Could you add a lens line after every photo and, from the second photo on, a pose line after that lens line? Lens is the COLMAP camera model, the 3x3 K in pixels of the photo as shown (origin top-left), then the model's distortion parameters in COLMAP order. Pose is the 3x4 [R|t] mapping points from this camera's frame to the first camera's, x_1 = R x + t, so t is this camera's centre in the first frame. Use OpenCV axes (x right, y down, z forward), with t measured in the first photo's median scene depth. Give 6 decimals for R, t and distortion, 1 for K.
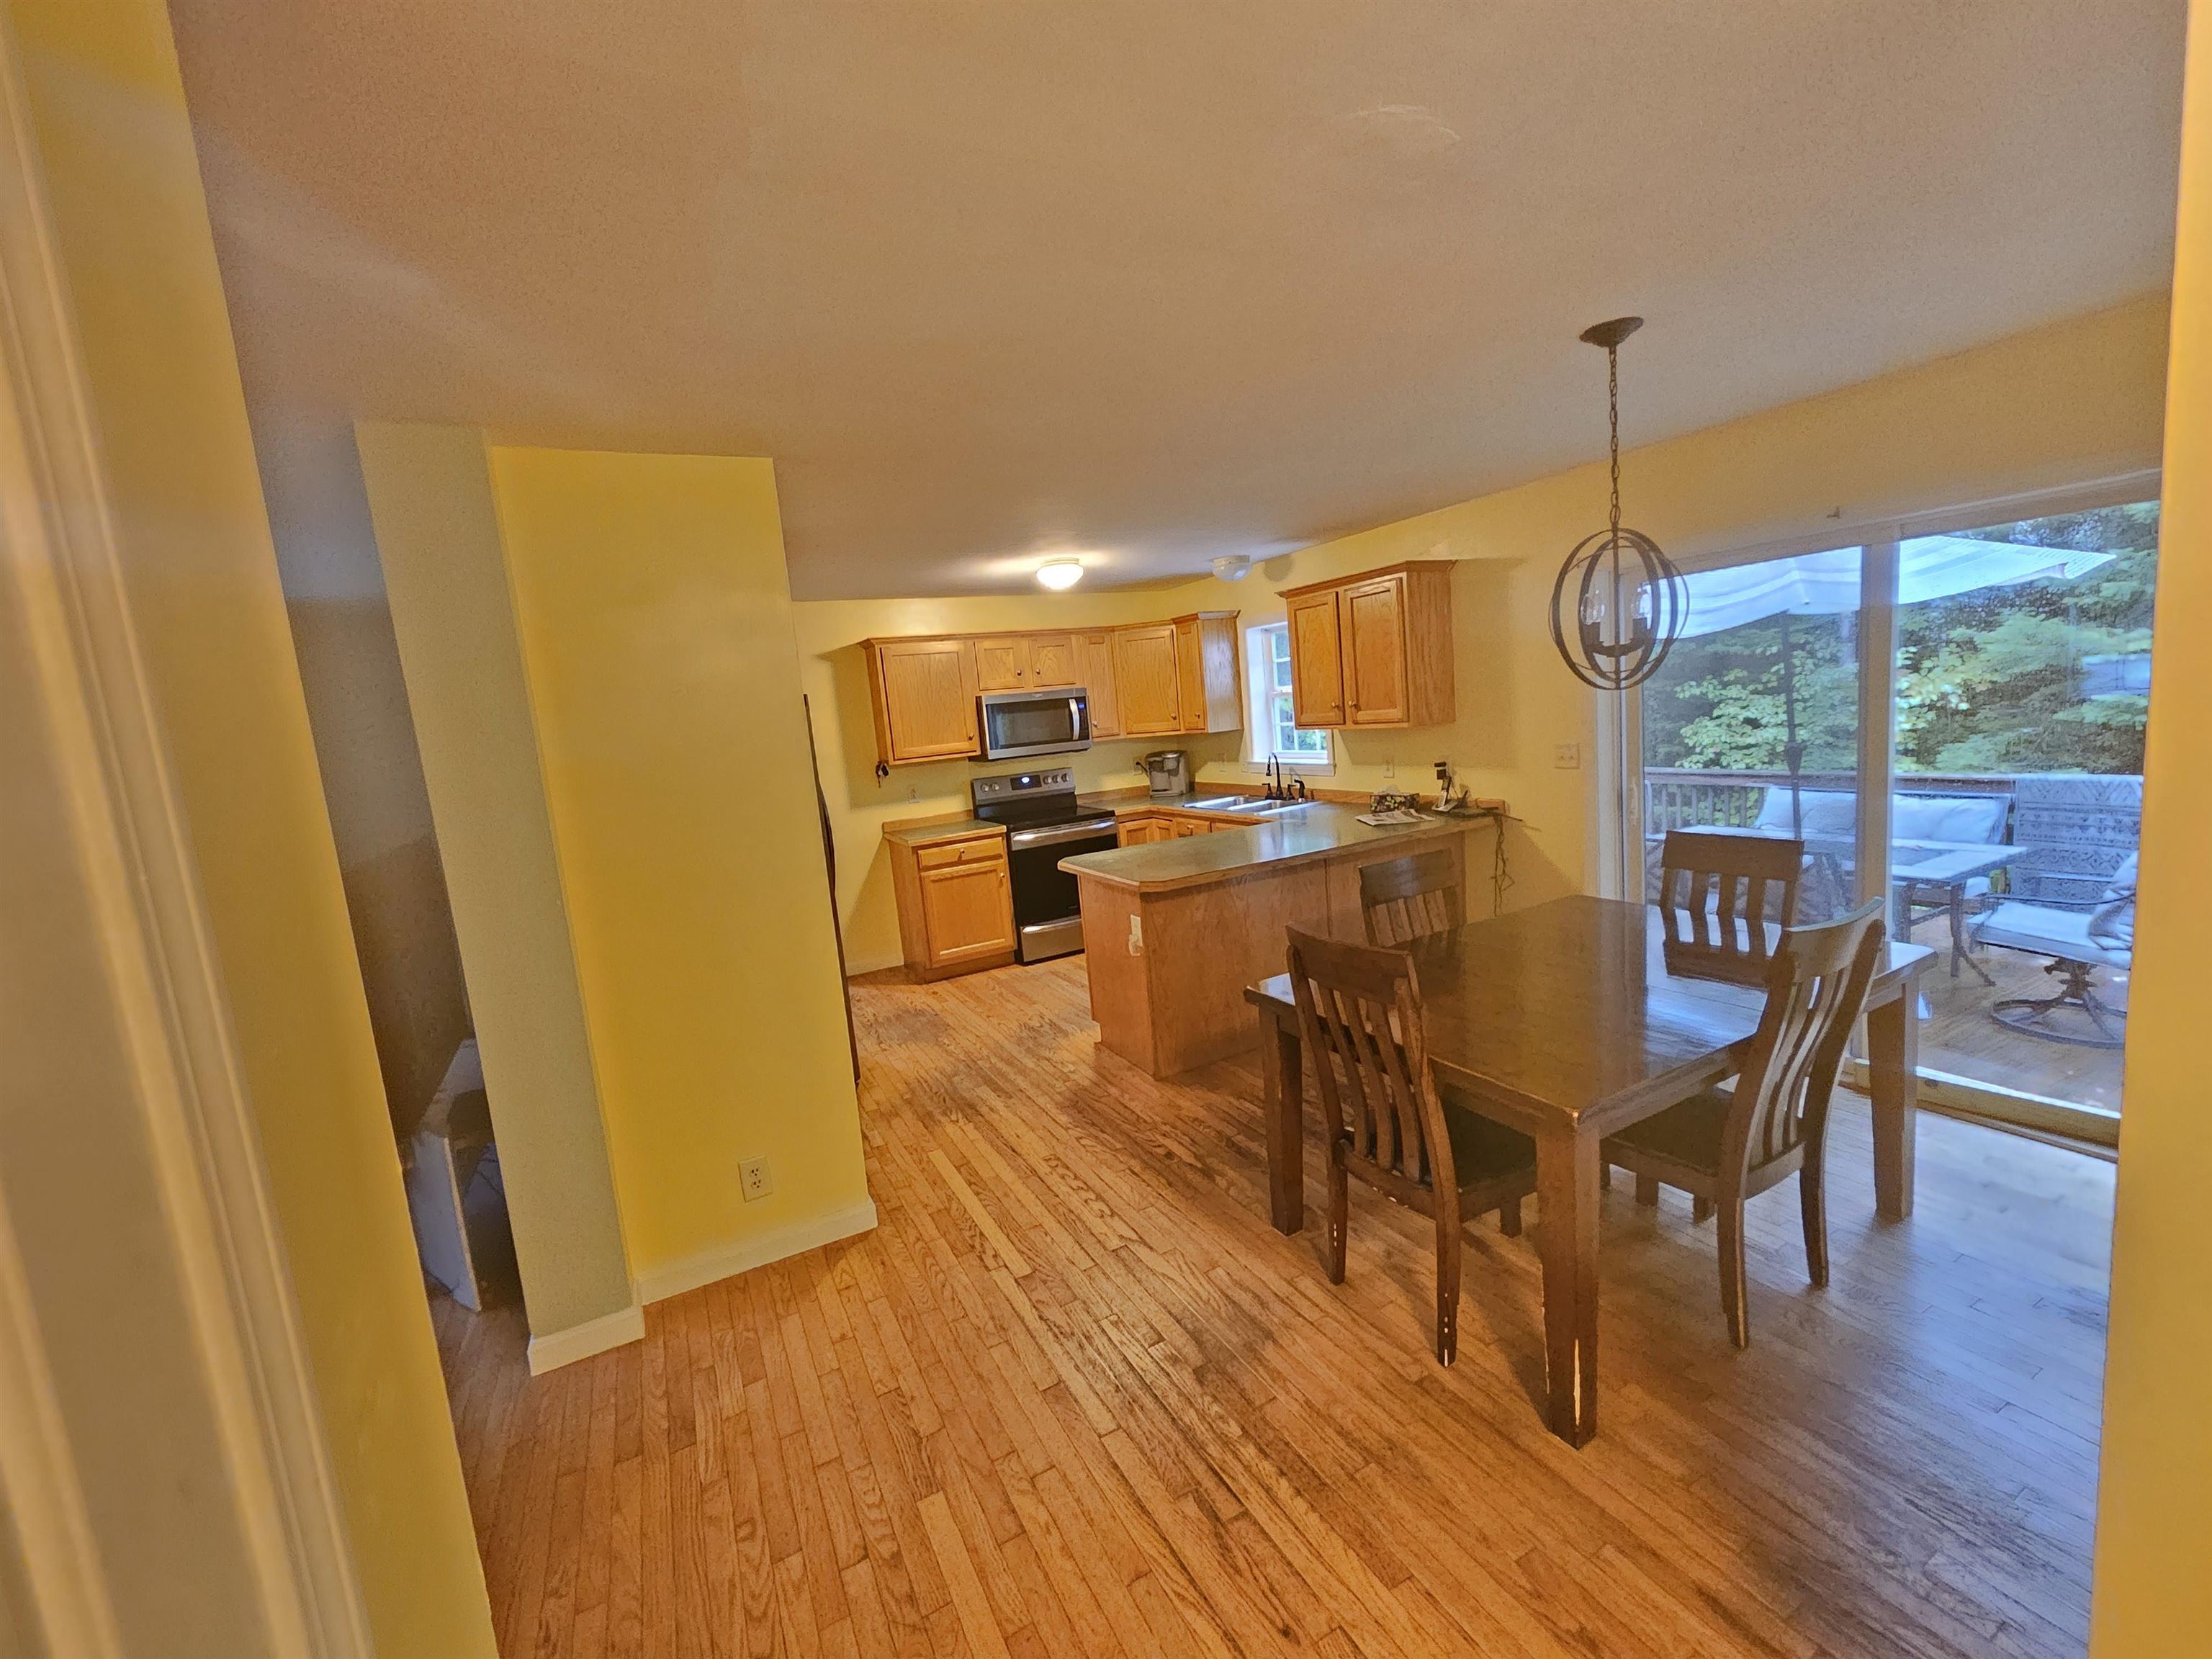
lens RADIAL K [[907.3, 0, 1115.7], [0, 907.3, 826.5], [0, 0, 1]] dist [-0.004360, 0.002527]
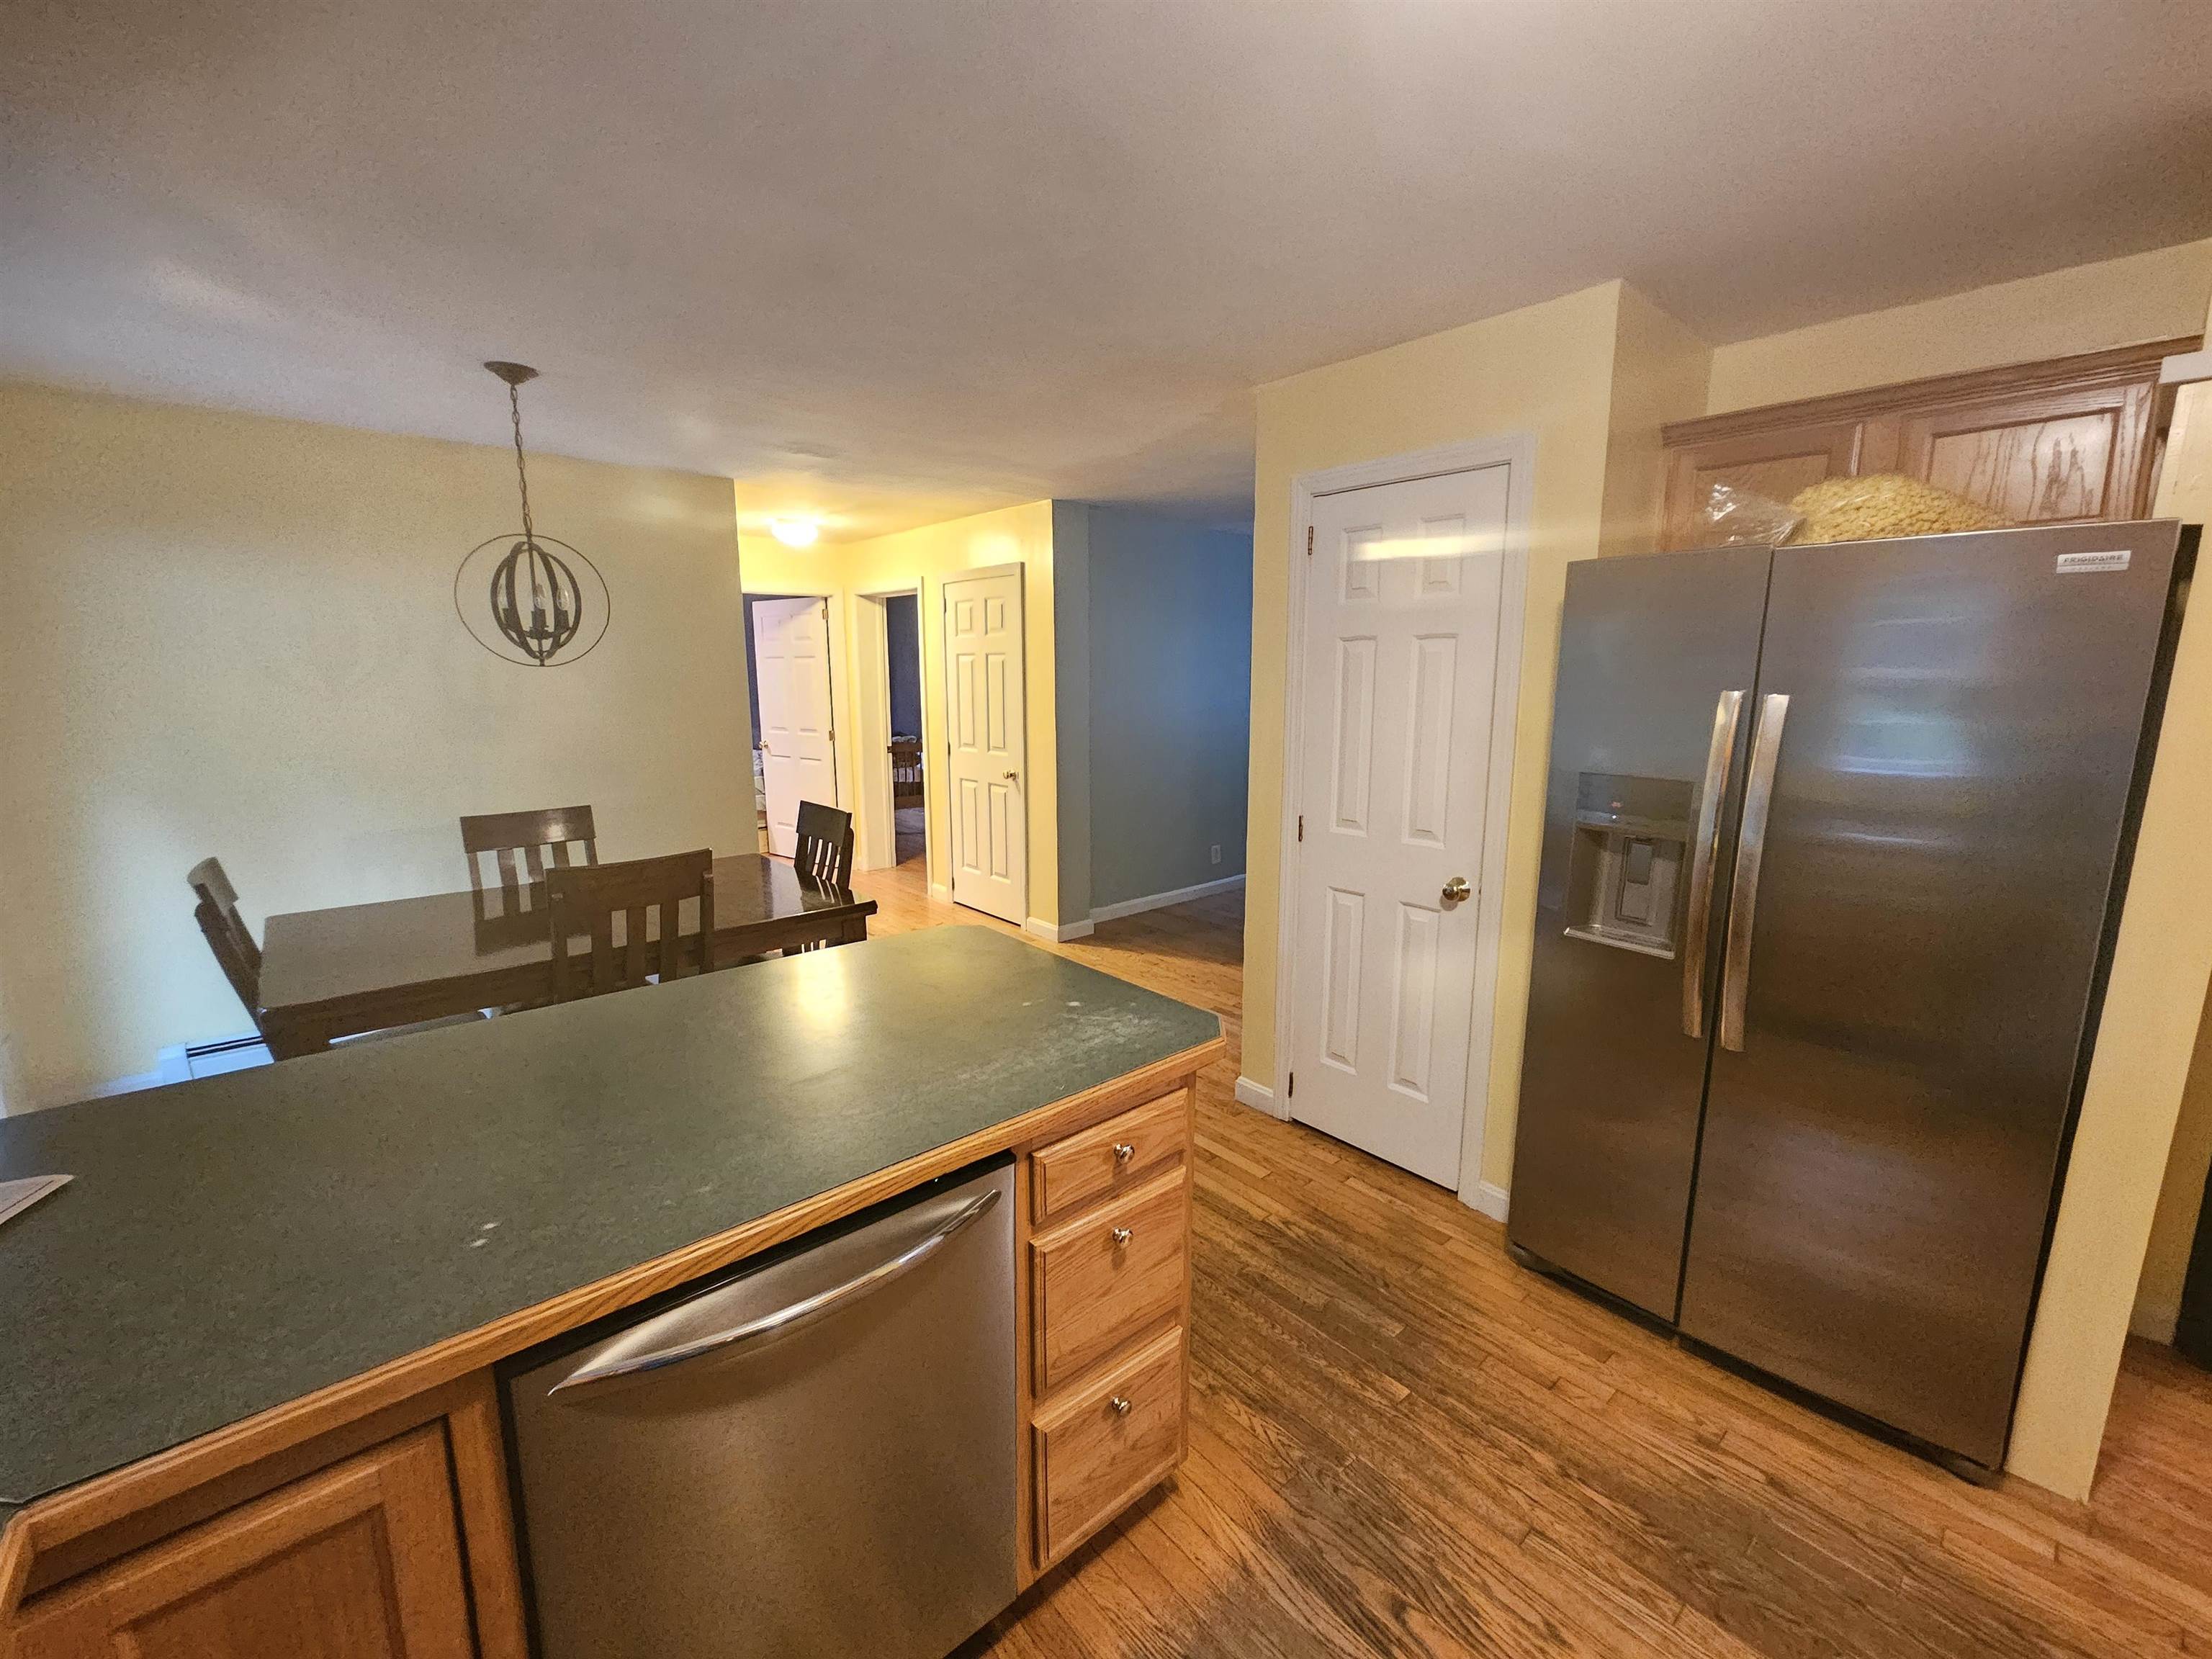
lens RADIAL K [[907.3, 0, 1115.7], [0, 907.3, 826.5], [0, 0, 1]] dist [-0.004360, 0.002527]
pose [[-0.968118, 0.129253, -0.214571, 0.057243], [0.056431, 0.947110, 0.315909, -0.183034], [0.244054, 0.293728, -0.924208, 1.509035]]
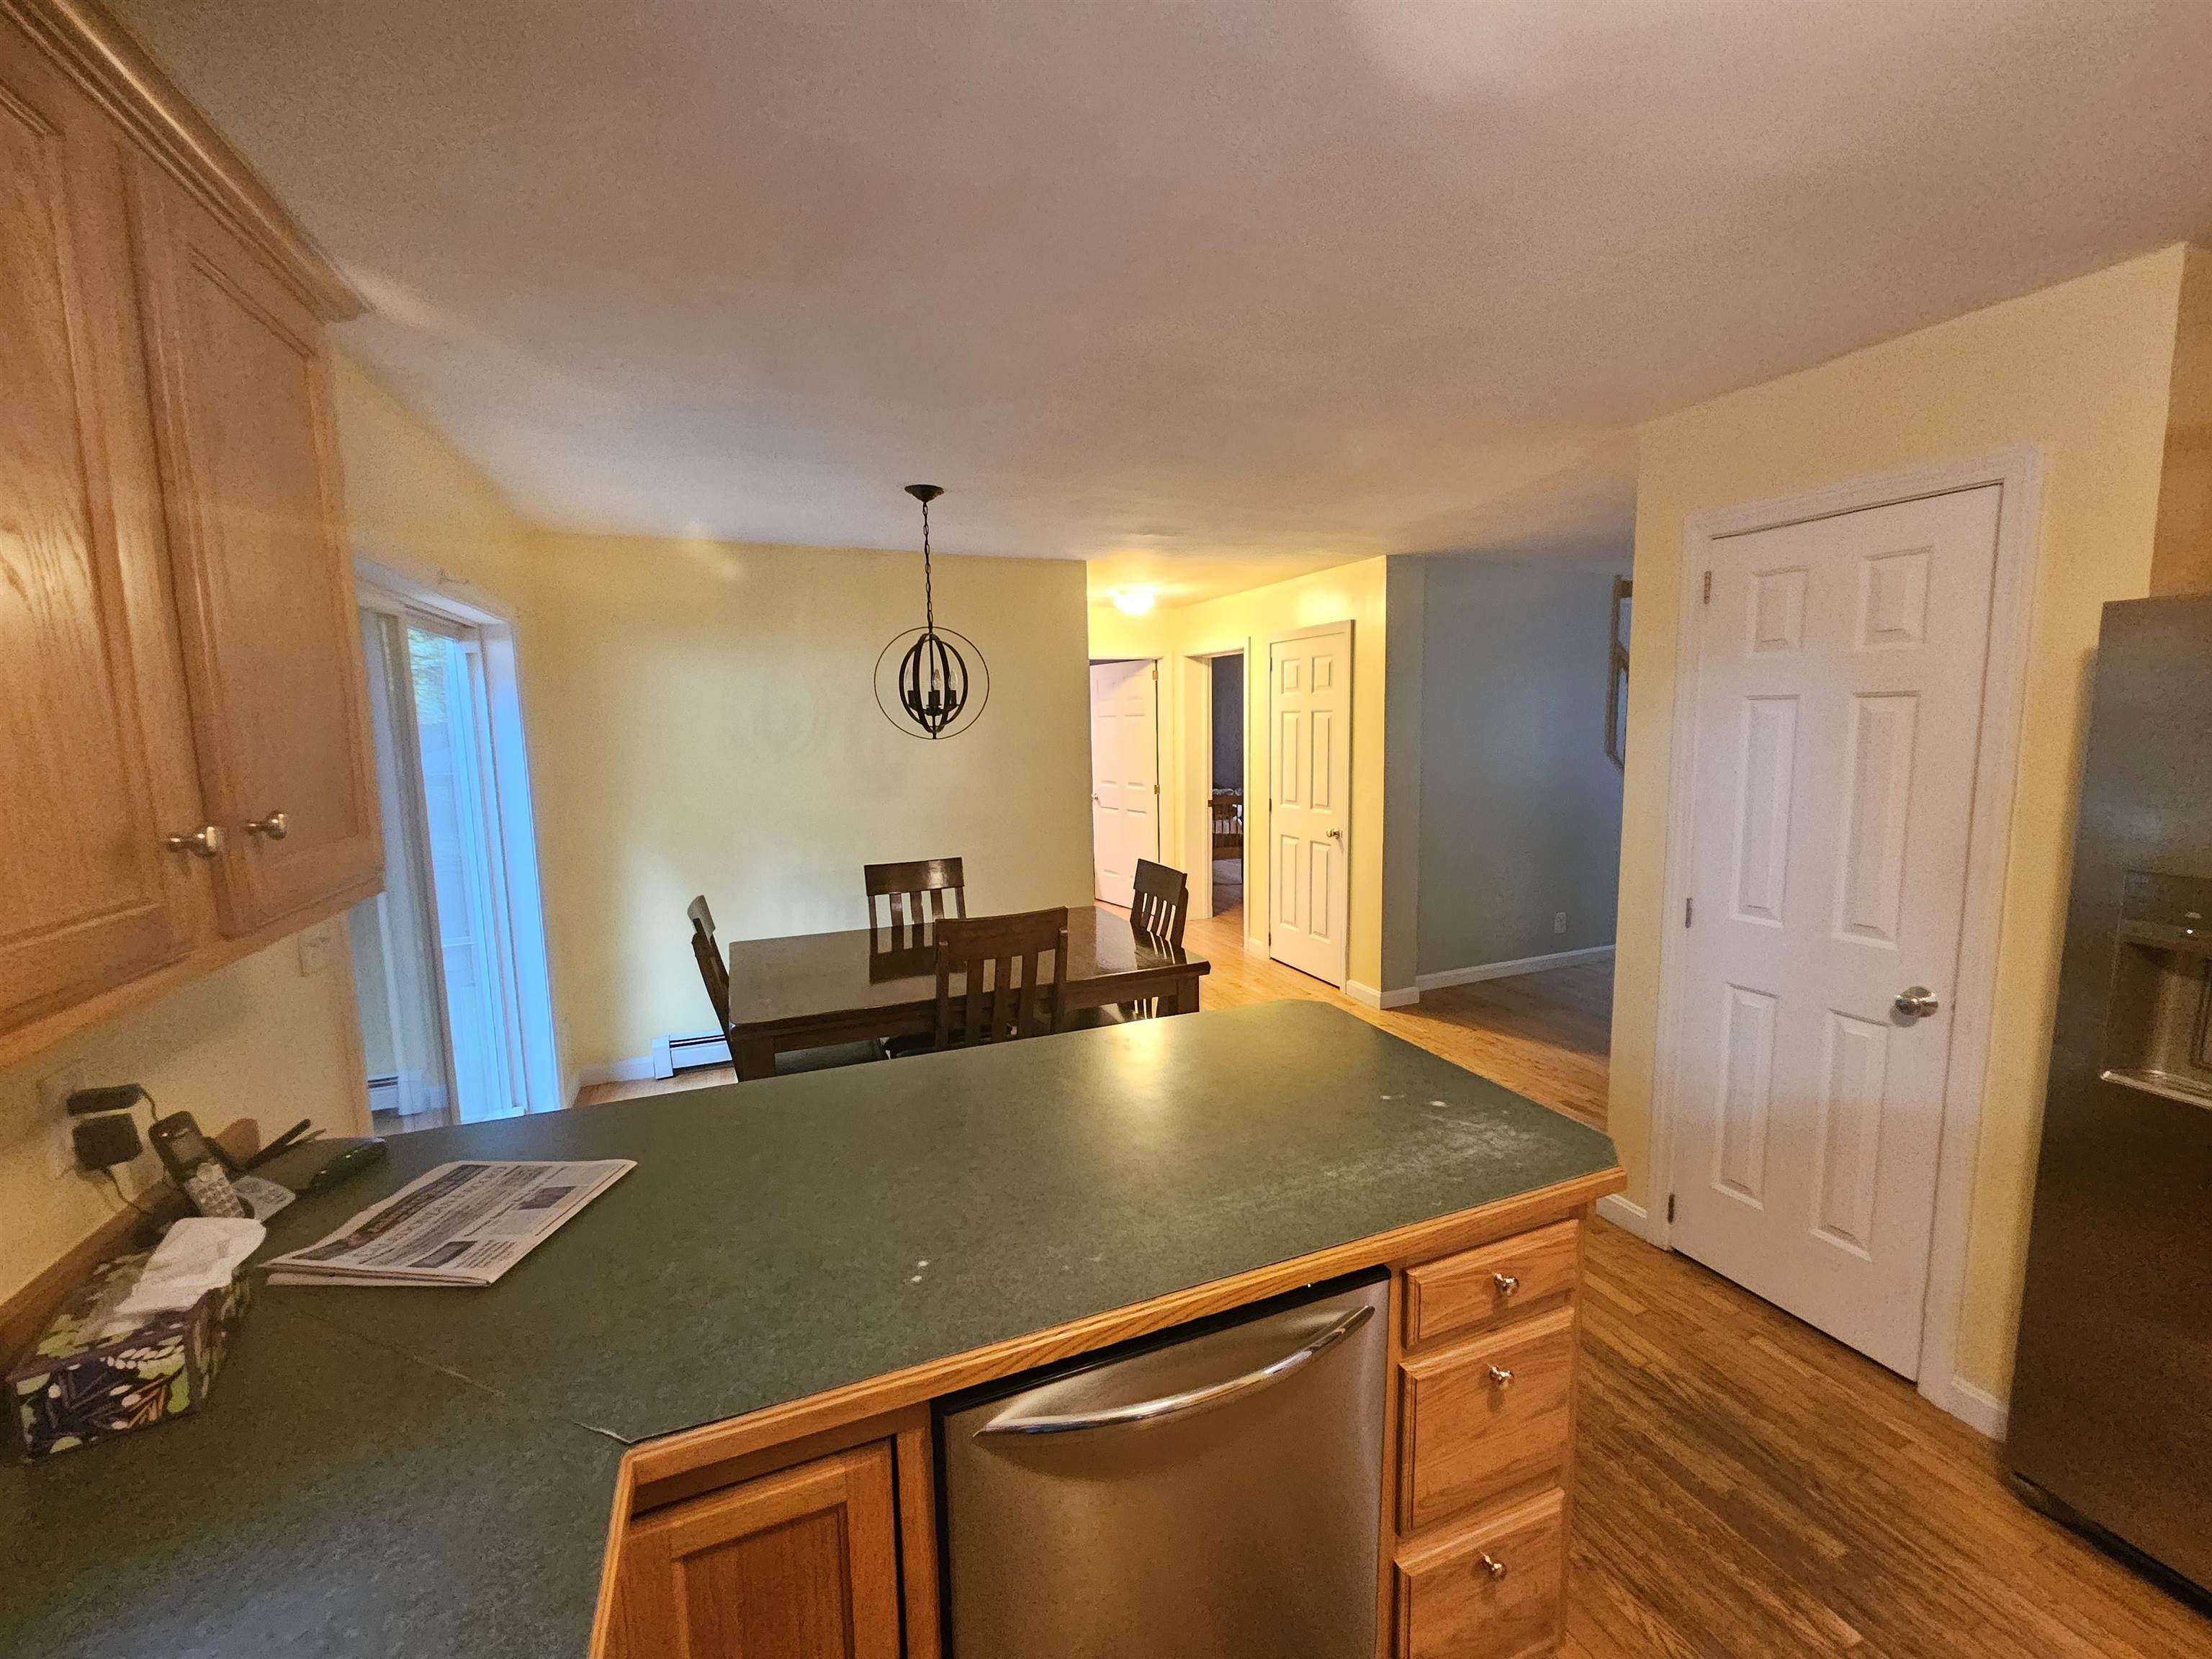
lens RADIAL K [[907.3, 0, 1115.7], [0, 907.3, 826.5], [0, 0, 1]] dist [-0.004360, 0.002527]
pose [[-0.989138, 0.097985, 0.109570, 0.081201], [0.121640, 0.964133, 0.235905, -0.201299], [-0.082525, 0.246670, -0.965579, 1.503654]]
